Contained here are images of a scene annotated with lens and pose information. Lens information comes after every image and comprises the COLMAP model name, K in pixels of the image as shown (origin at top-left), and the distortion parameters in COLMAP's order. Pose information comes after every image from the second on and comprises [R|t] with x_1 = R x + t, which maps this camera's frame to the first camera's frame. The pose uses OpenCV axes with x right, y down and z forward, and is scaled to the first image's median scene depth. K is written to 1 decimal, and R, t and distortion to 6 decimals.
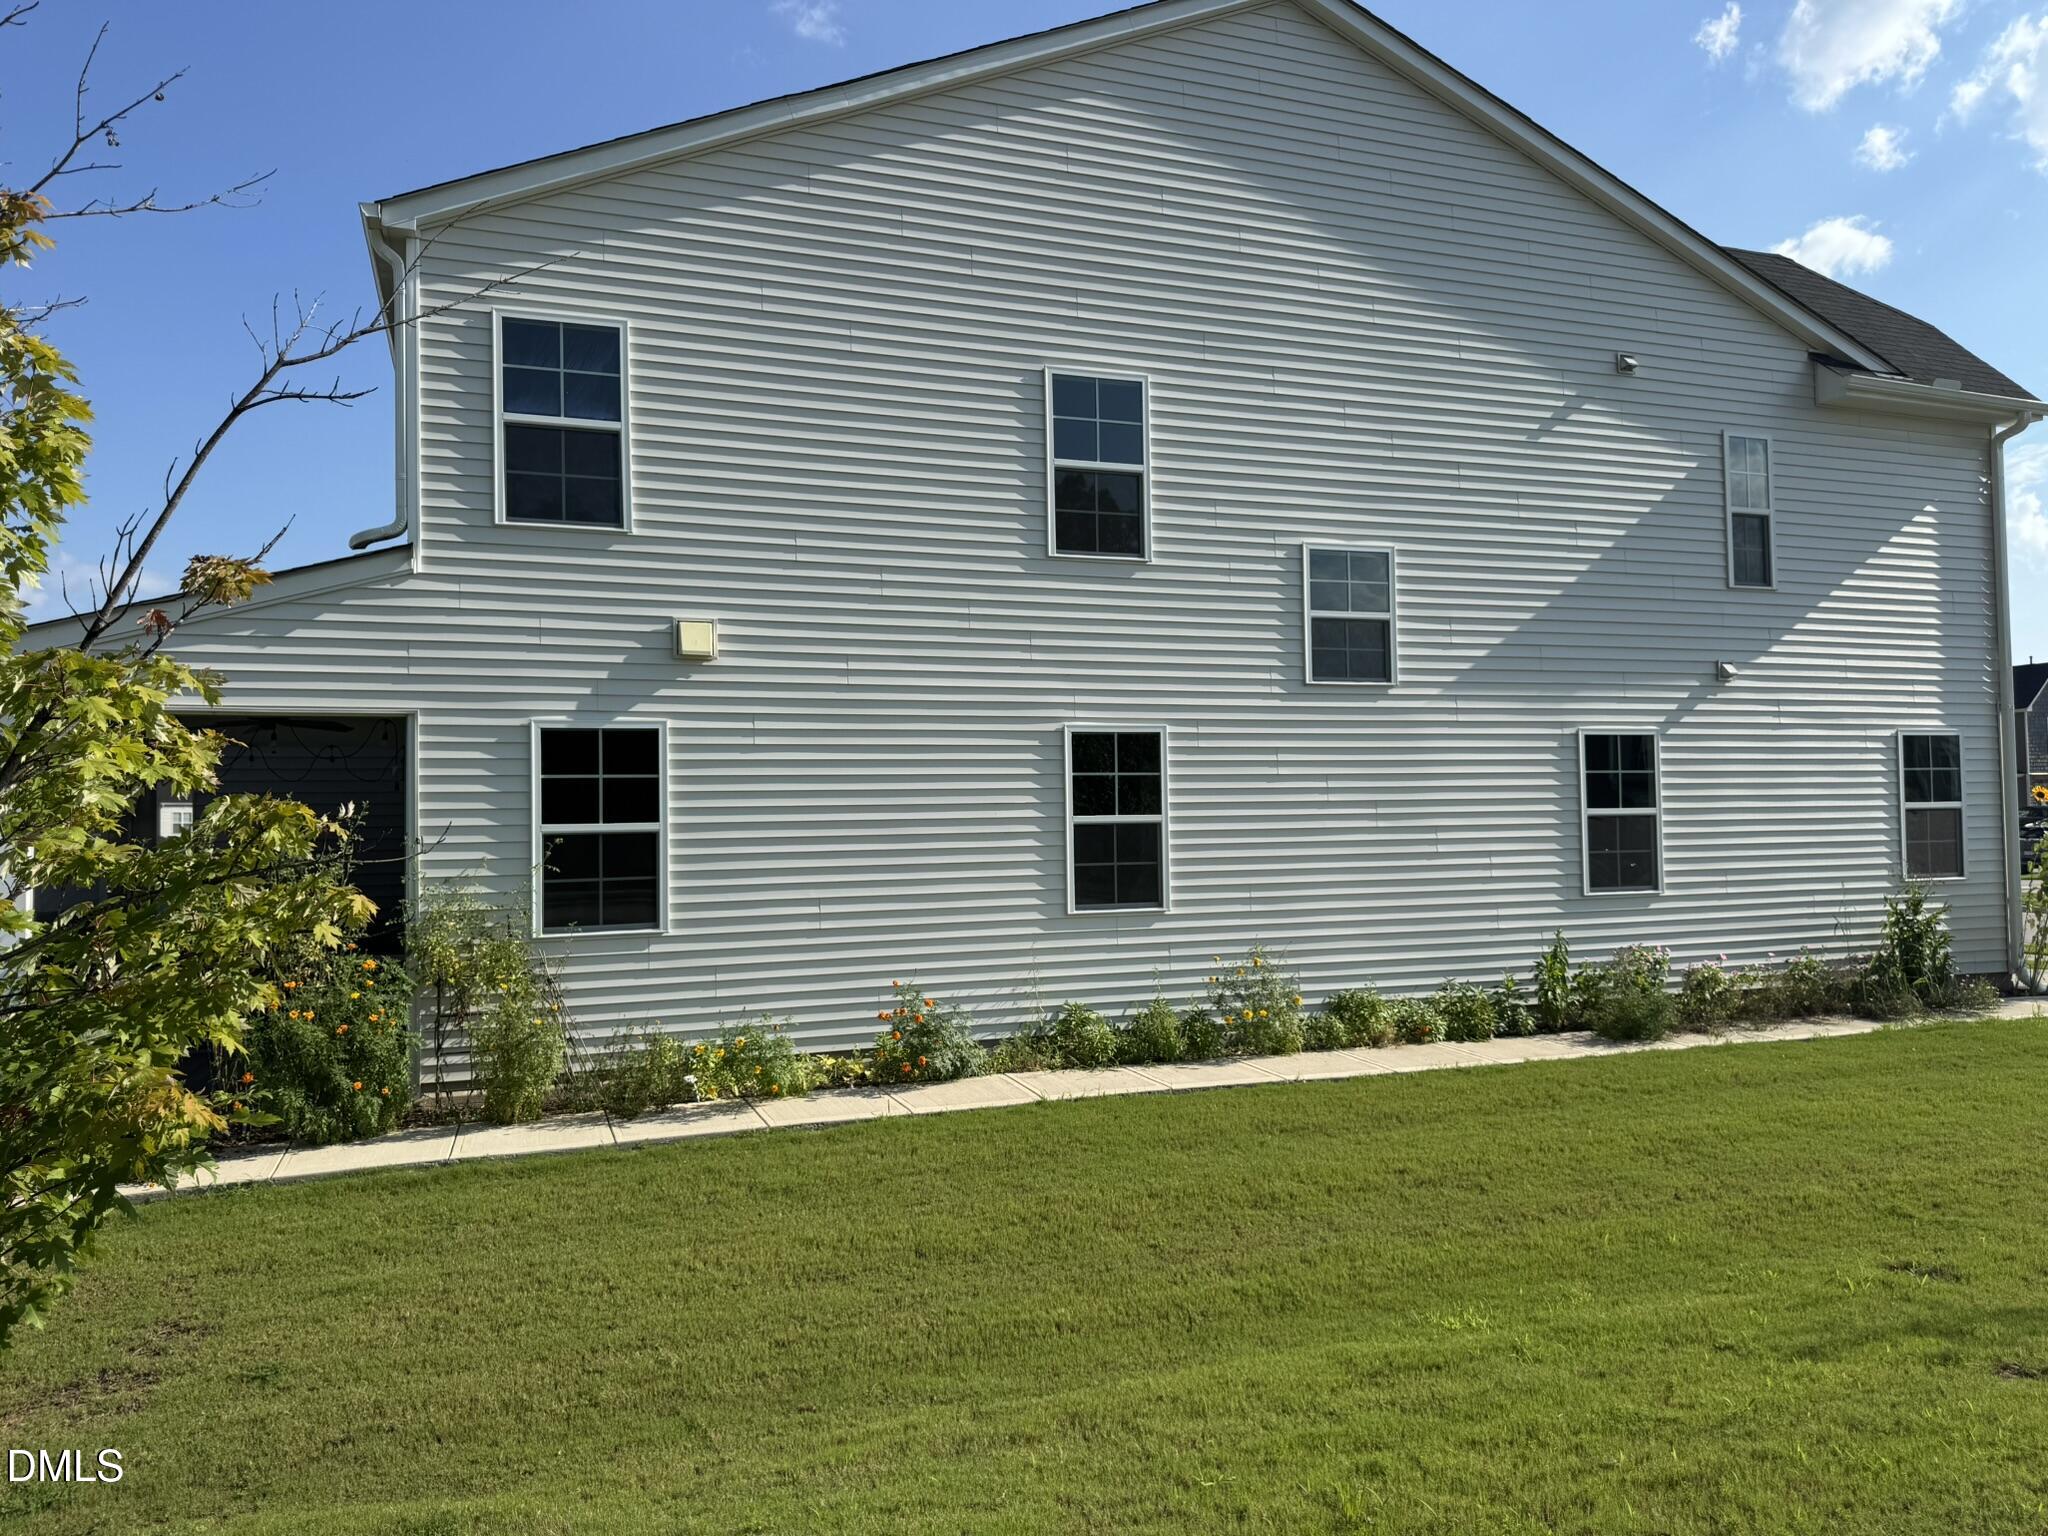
lens RADIAL K [[1420.5, 0, 1024.0], [0, 1420.5, 768.0], [0, 0, 1]] dist [0.109146, -0.164167]
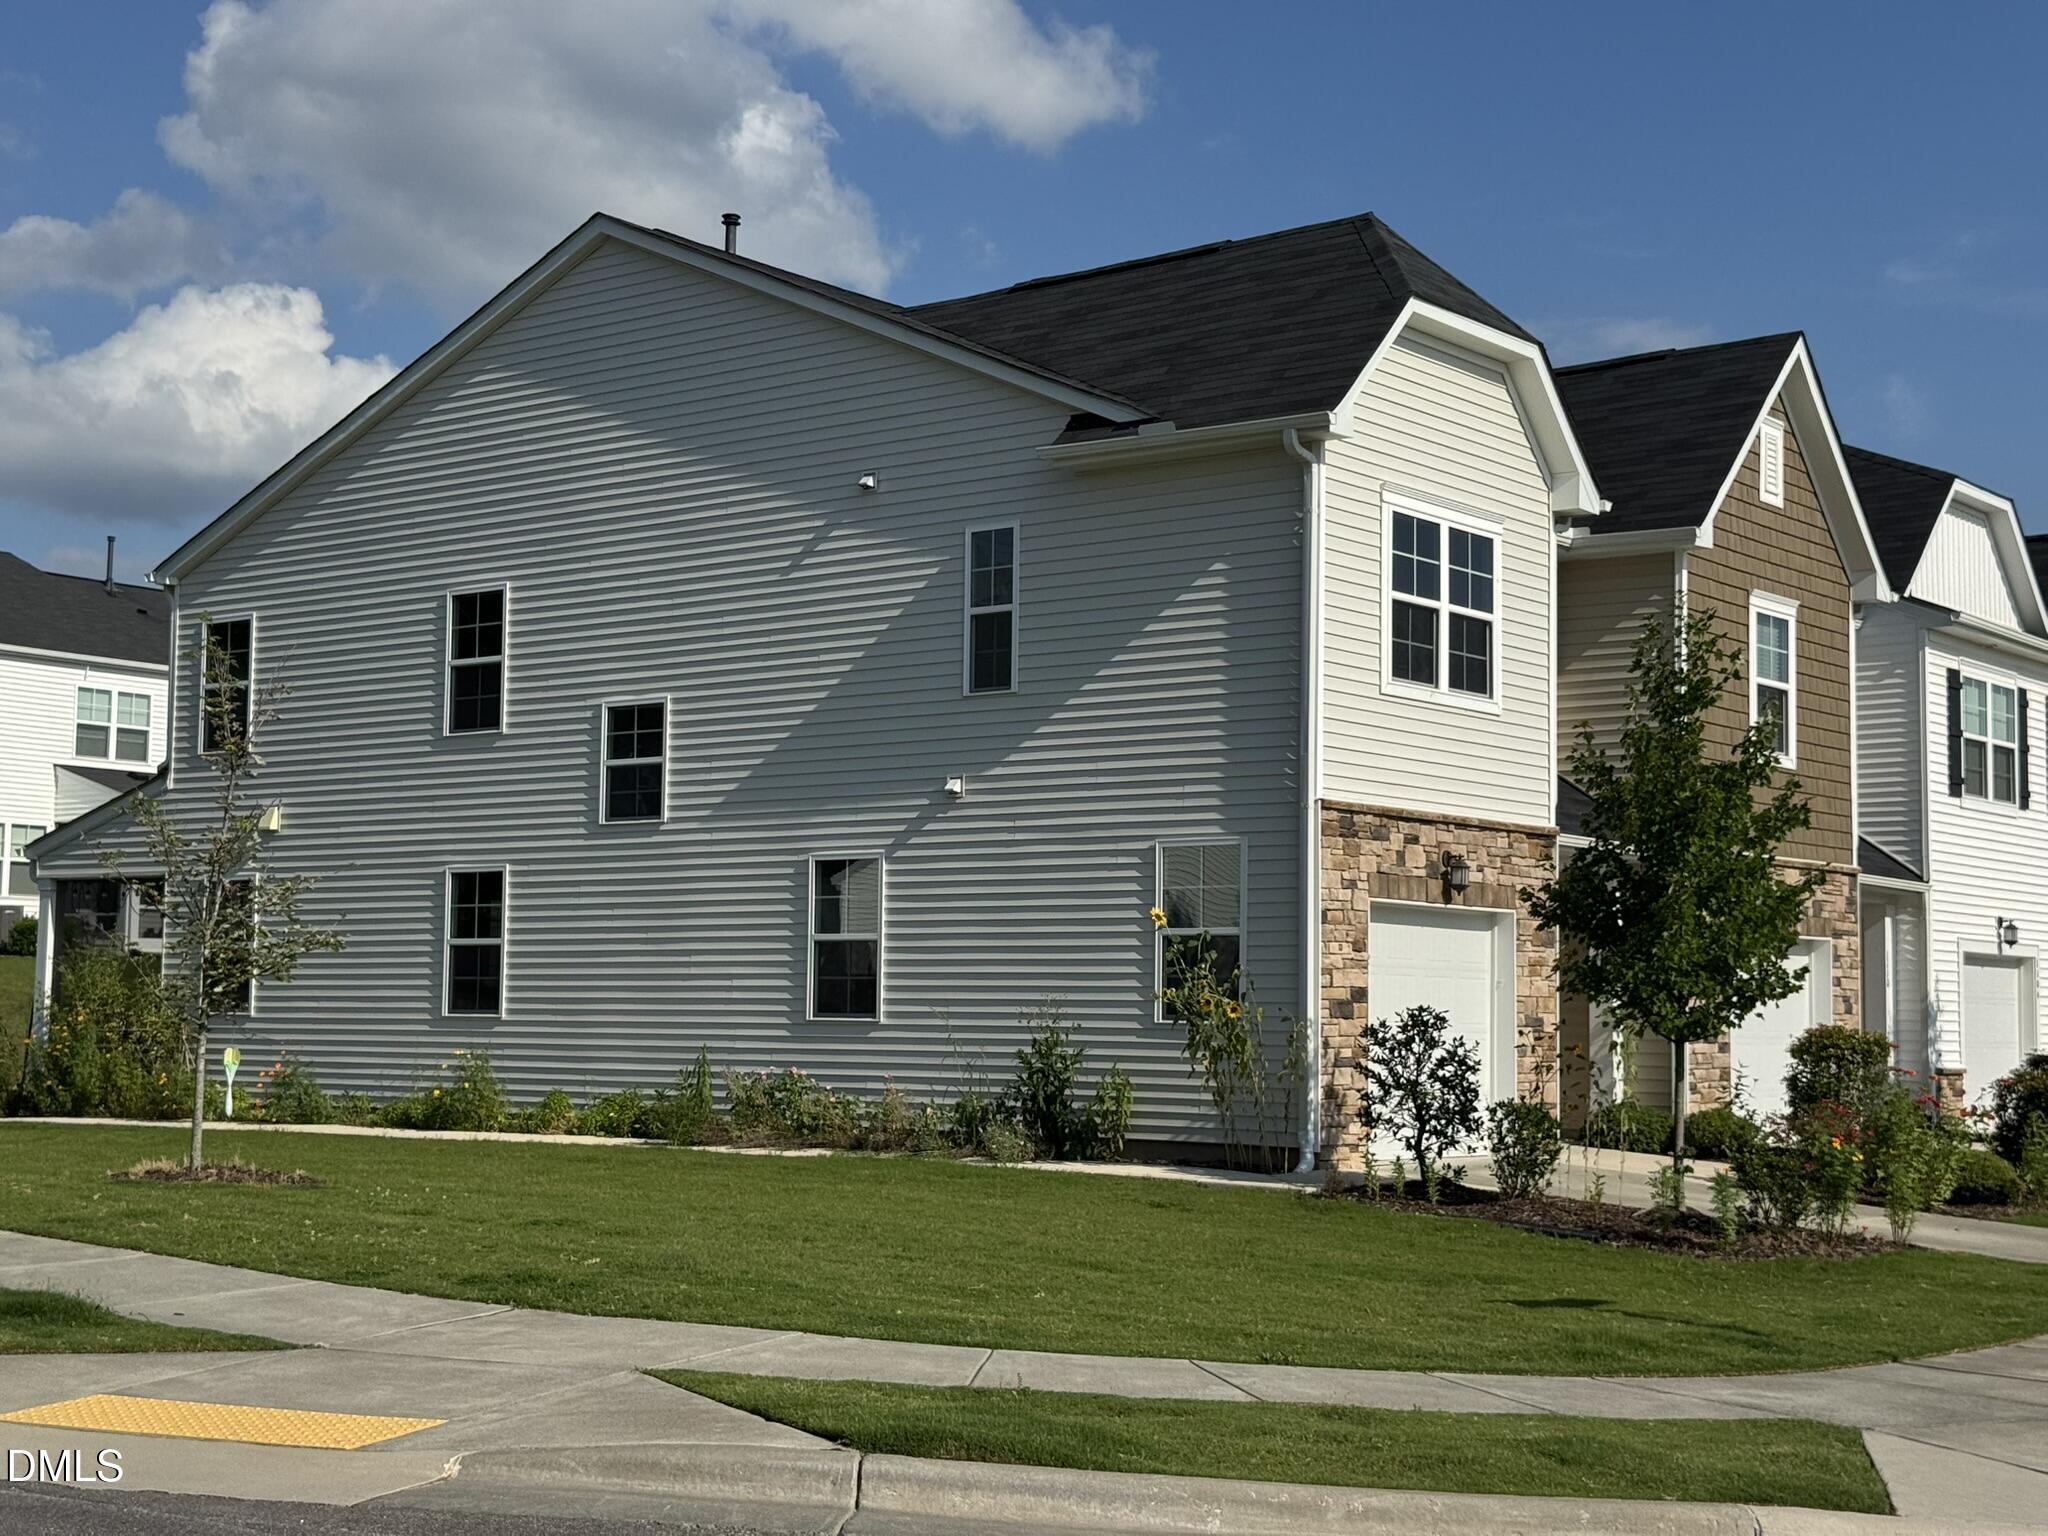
lens RADIAL K [[2822.4, 0, 1024.0], [0, 2822.4, 768.0], [0, 0, 1]] dist [0.125766, 0.043354]
pose [[0.529380, -0.051474, -0.846822, 2.199254], [0.010719, 0.998484, -0.053992, 0.021124], [0.848317, 0.019505, 0.529130, 0.077385]]
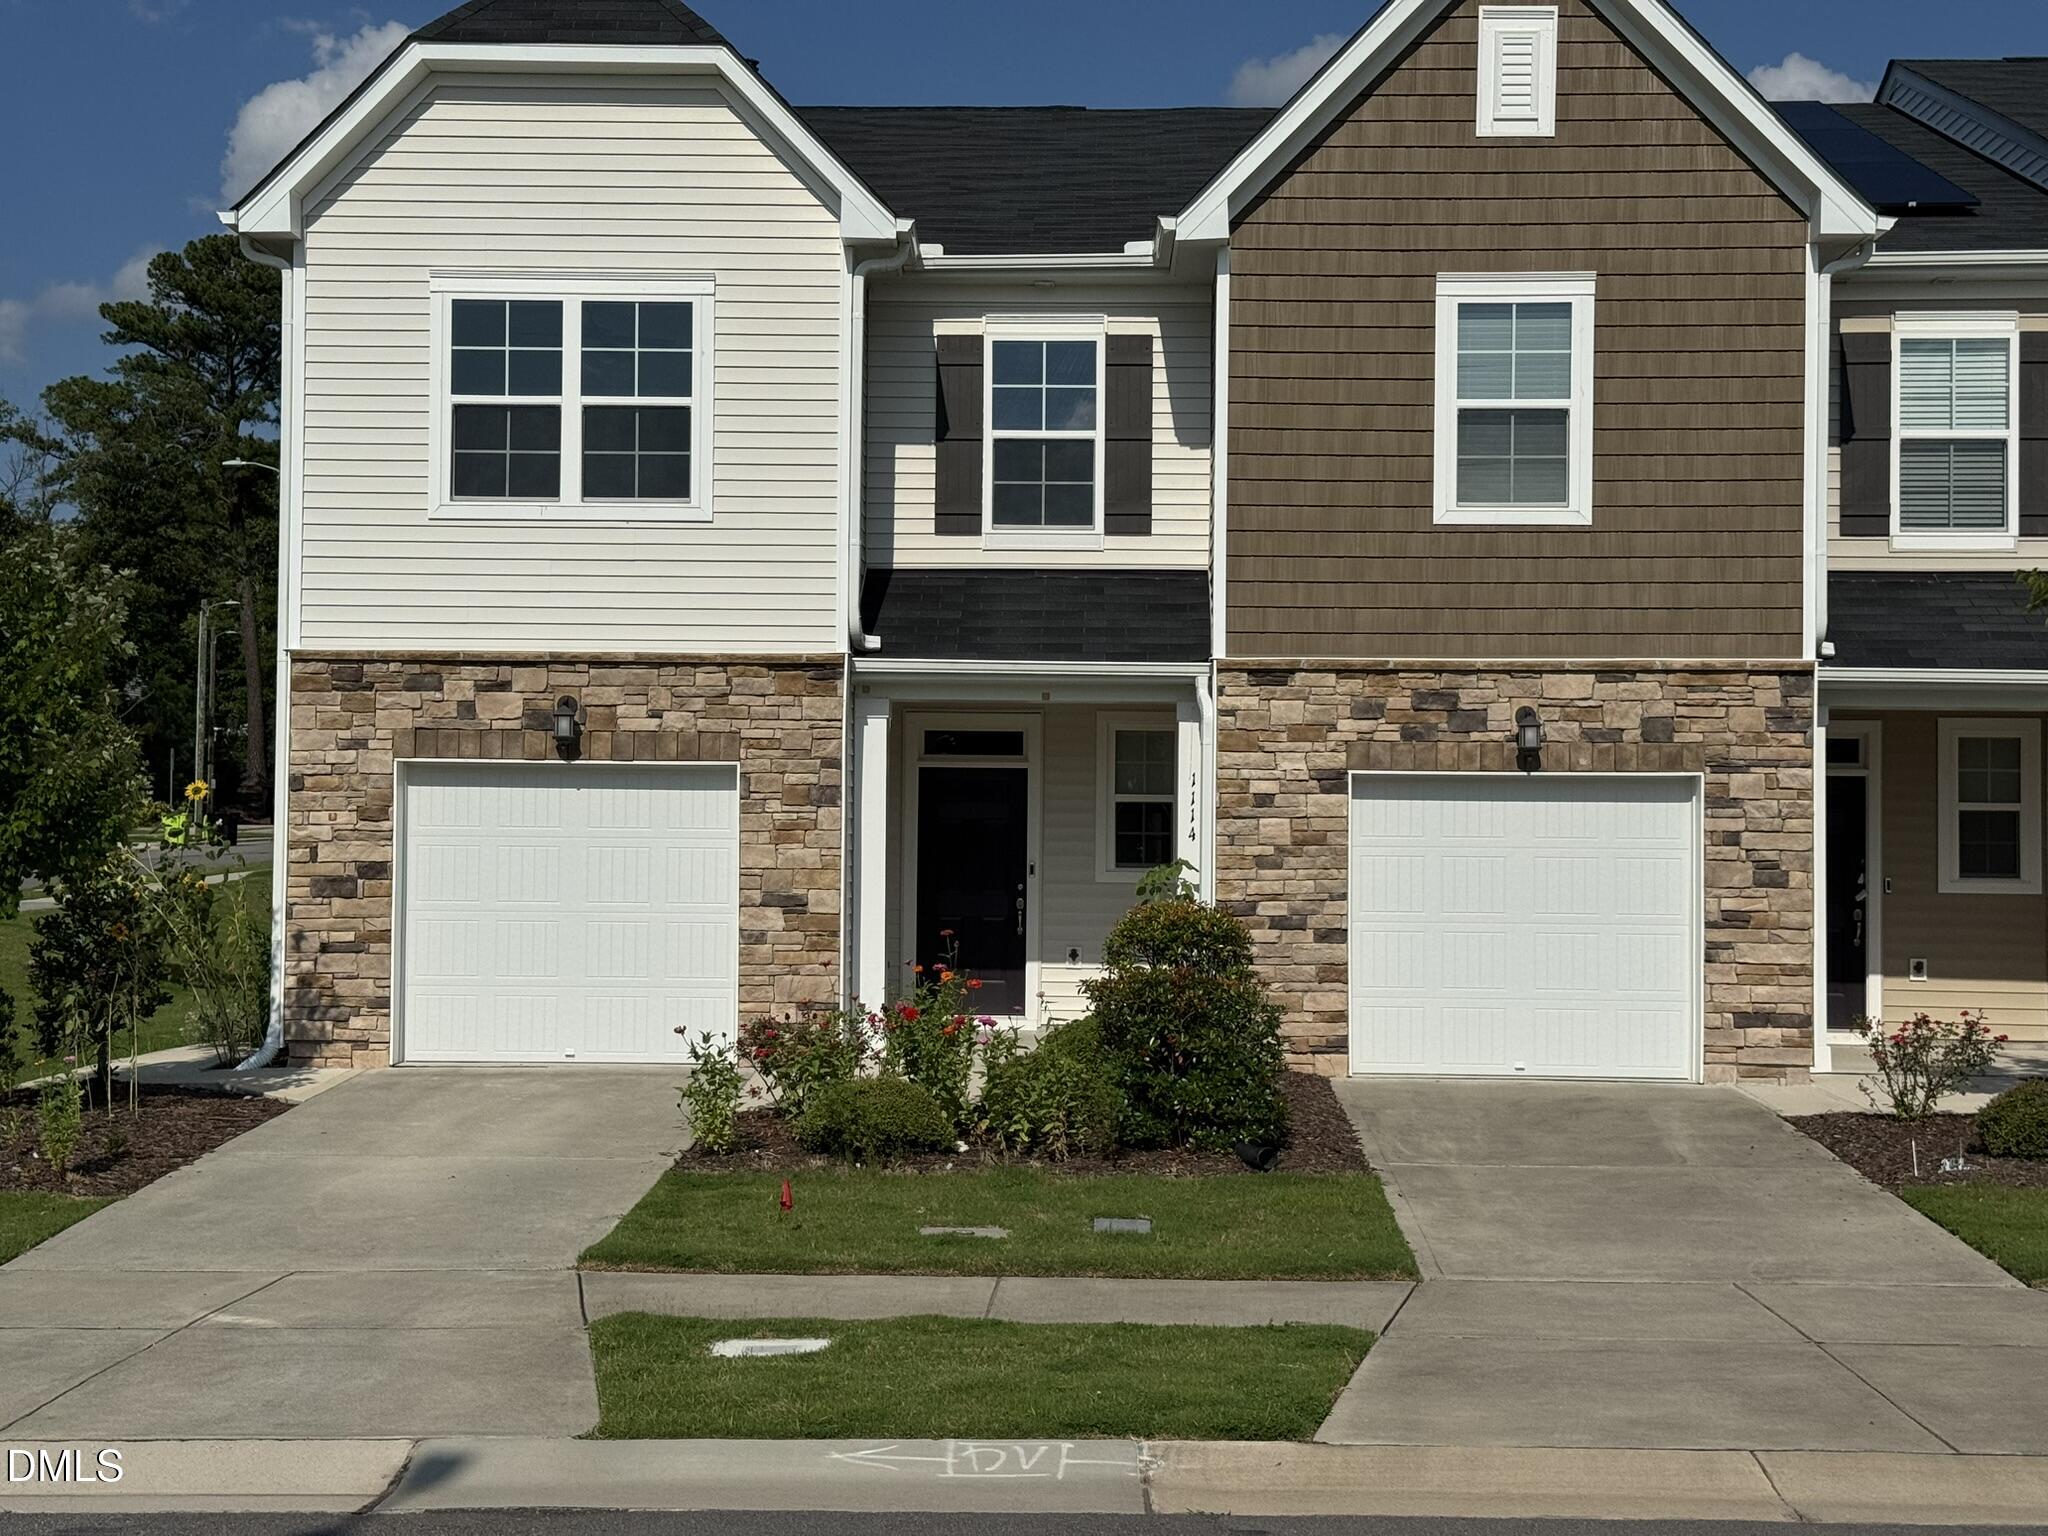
lens RADIAL K [[2822.4, 0, 1024.0], [0, 2822.4, 768.0], [0, 0, 1]] dist [0.125766, 0.043354]
pose [[-0.360620, -0.022191, -0.932449, 2.163357], [0.033451, 0.998766, -0.036707, 0.049068], [0.932113, -0.044429, -0.359433, 0.990268]]
